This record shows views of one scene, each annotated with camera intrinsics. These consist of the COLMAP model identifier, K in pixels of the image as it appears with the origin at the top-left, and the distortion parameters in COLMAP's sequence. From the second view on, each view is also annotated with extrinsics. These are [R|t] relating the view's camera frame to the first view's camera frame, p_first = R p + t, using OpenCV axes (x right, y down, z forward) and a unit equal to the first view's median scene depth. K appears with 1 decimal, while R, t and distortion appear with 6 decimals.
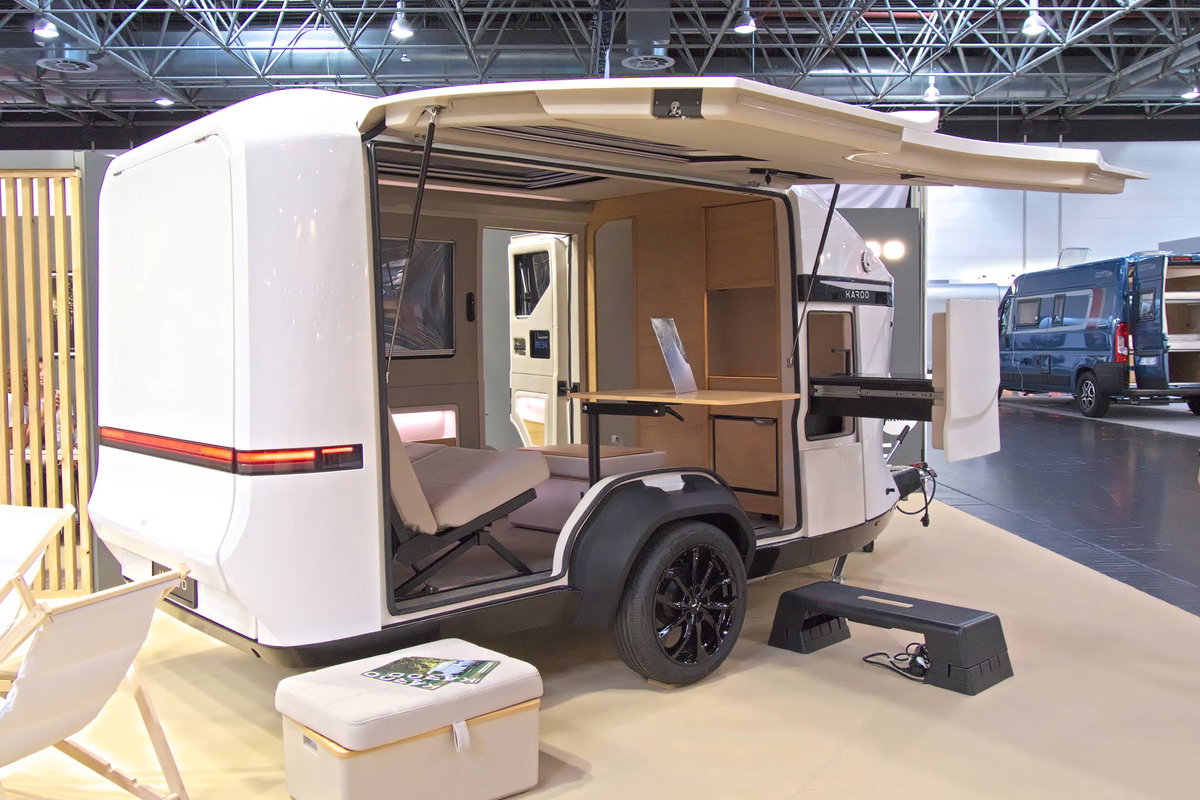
lens RADIAL K [[1047.1, 0, 598.7], [0, 1047.1, 381.8], [0, 0, 1]] dist [-0.001635, 0.017052]
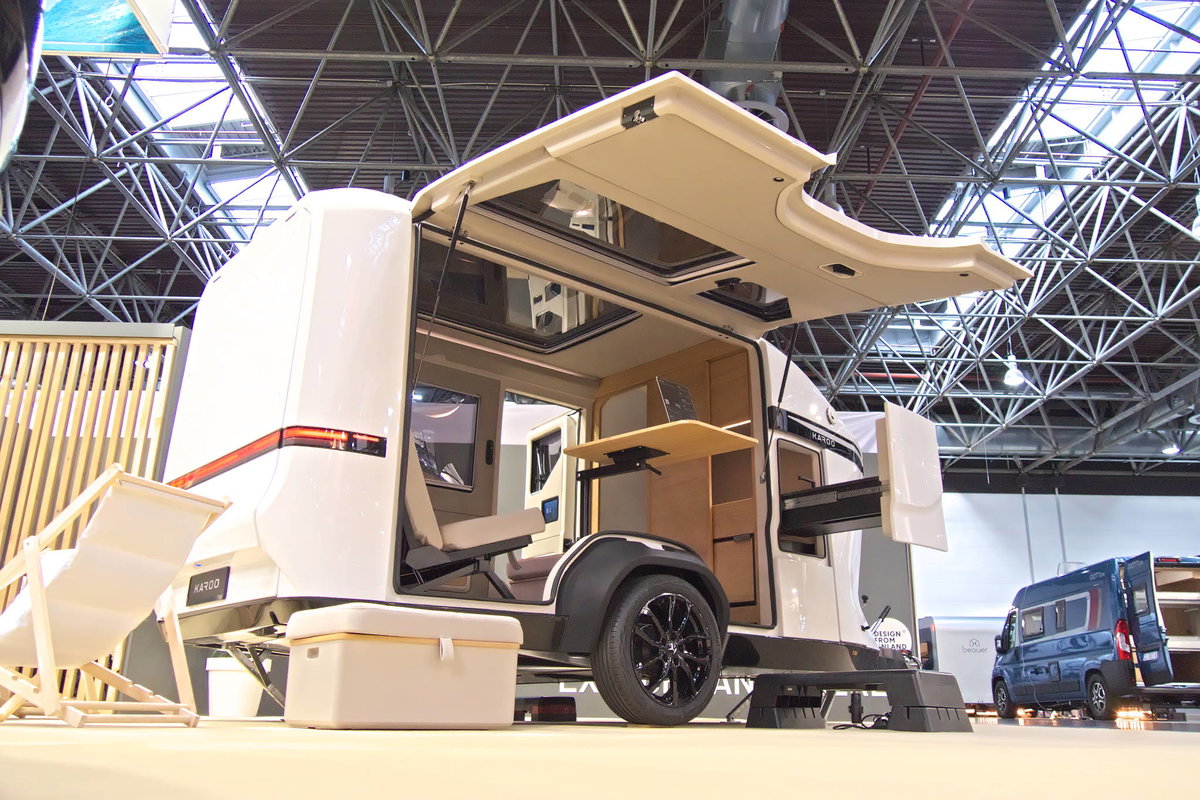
lens RADIAL K [[1010.0, 0, 600.0], [0, 1010.0, 400.0], [0, 0, 1]] dist [0.005424, -0.000461]
pose [[0.999076, 0.026072, -0.034154, 0.030854], [-0.036241, 0.938319, -0.343867, 0.218568], [0.023082, 0.344787, 0.938397, -0.053362]]
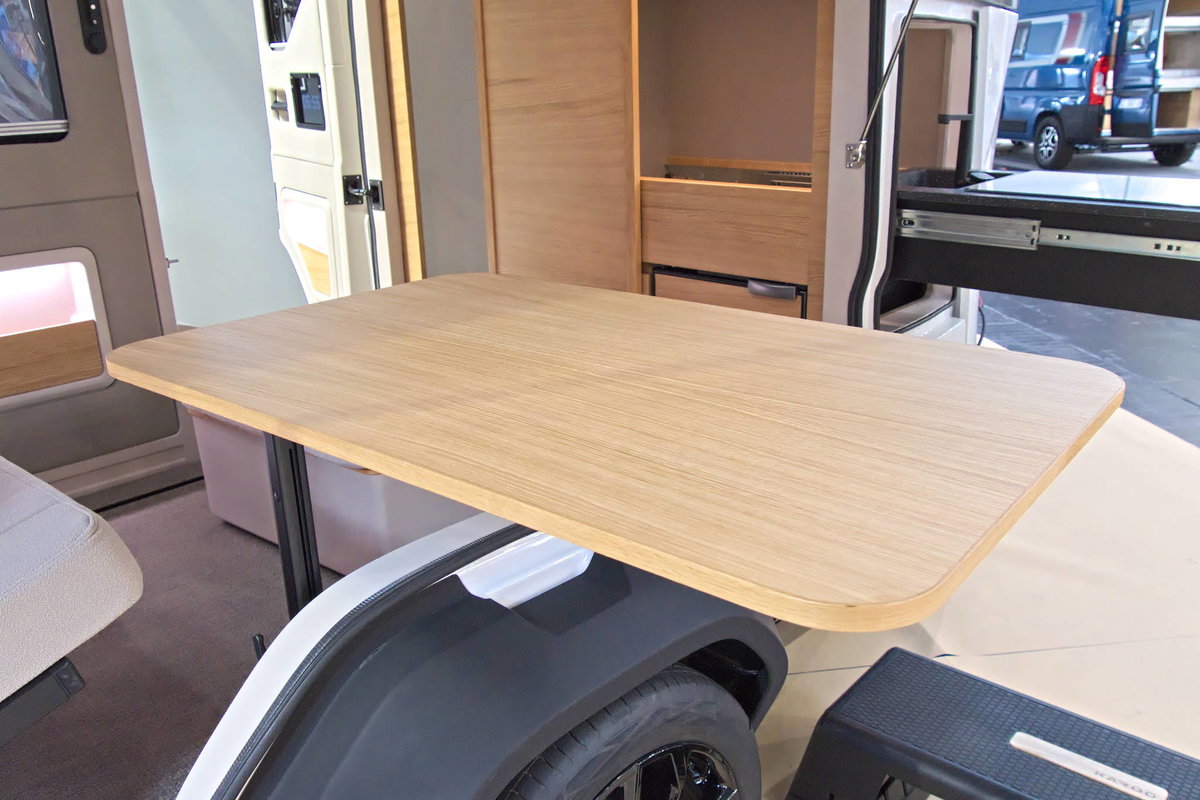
lens RADIAL K [[963.0, 0, 597.9], [0, 963.0, 386.8], [0, 0, 1]] dist [-0.006102, -0.001250]
pose [[0.995575, -0.037218, 0.086285, 0.039561], [0.012896, 0.963650, 0.266858, -0.024473], [-0.093080, -0.264565, 0.959865, 0.484871]]
